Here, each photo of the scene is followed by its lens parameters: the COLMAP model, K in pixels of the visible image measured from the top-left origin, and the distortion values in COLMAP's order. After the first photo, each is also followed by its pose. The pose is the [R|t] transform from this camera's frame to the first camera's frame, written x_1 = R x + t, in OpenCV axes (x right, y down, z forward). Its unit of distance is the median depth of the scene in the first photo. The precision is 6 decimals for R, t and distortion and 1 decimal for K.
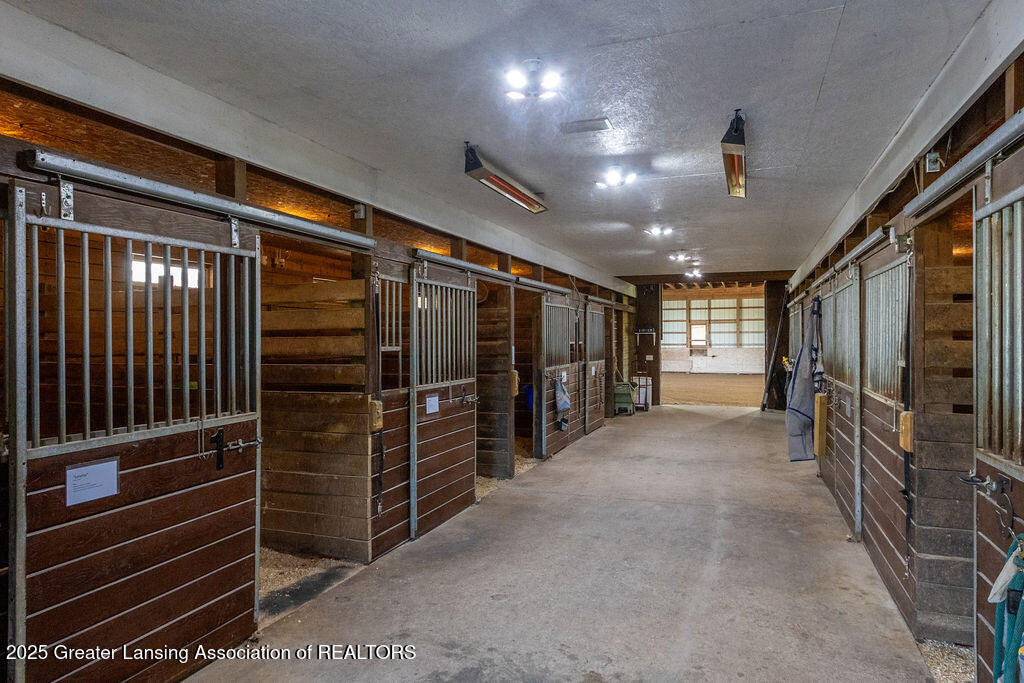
lens RADIAL K [[663.8, 0, 512.4], [0, 663.8, 339.1], [0, 0, 1]] dist [0.000905, -0.000059]
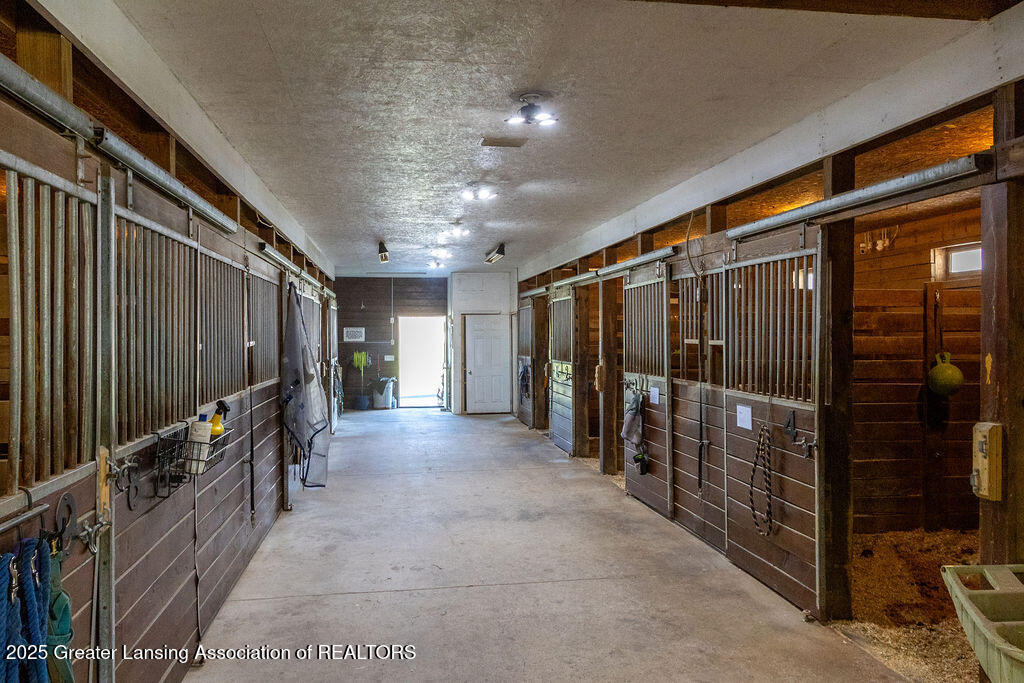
lens RADIAL K [[805.1, 0, 512.5], [0, 805.1, 338.4], [0, 0, 1]] dist [-0.001021, -0.000123]
pose [[-0.885245, 0.002986, -0.465116, 0.618416], [-0.005752, 0.999833, 0.017367, -0.009943], [0.465090, 0.018049, -0.885079, 1.929487]]
